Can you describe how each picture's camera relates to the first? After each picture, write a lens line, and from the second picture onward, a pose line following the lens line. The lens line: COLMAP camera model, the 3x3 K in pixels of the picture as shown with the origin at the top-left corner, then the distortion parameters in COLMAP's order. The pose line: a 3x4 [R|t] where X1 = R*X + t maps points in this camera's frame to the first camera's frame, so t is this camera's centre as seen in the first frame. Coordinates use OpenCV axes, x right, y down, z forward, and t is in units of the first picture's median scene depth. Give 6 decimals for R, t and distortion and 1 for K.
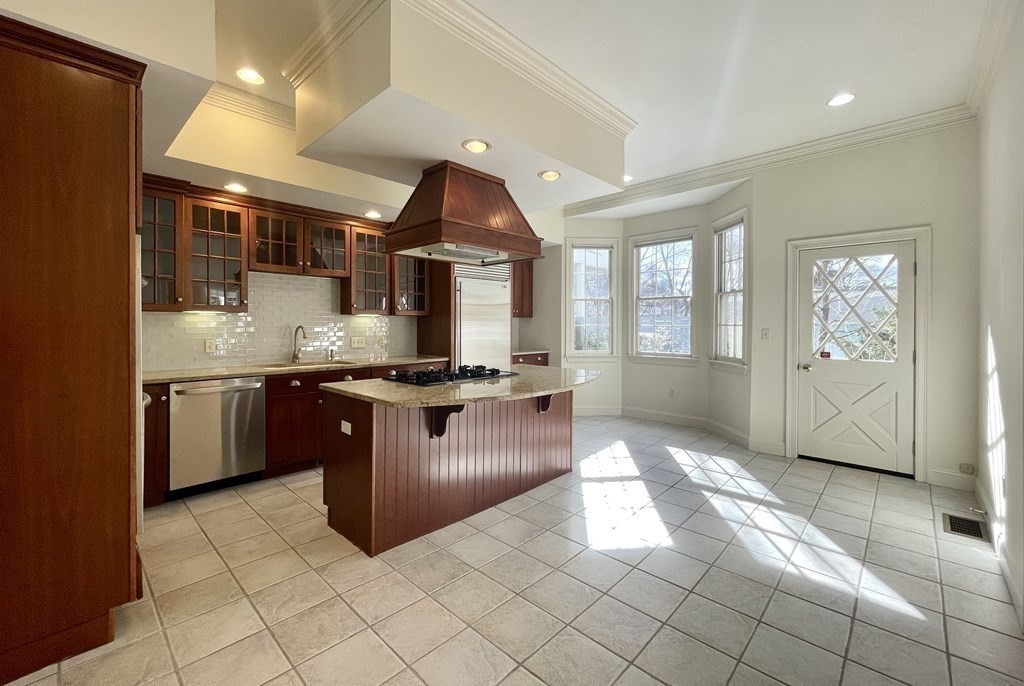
lens RADIAL K [[425.4, 0, 511.7], [0, 425.4, 326.5], [0, 0, 1]] dist [-0.000232, -0.000134]
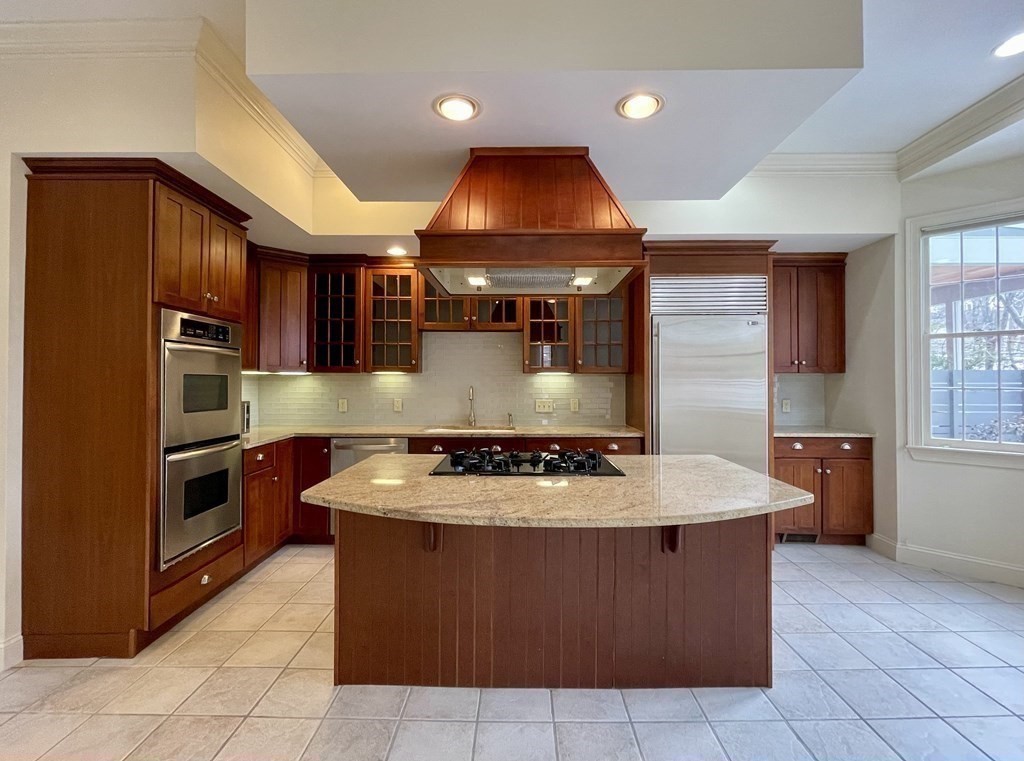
lens RADIAL K [[465.4, 0, 513.5], [0, 465.4, 375.3], [0, 0, 1]] dist [-0.001083, 0.000009]
pose [[0.682813, -0.010195, -0.730522, 0.354932], [-0.004007, 0.999835, -0.017699, -0.009101], [0.730582, 0.015012, 0.682659, 0.435836]]
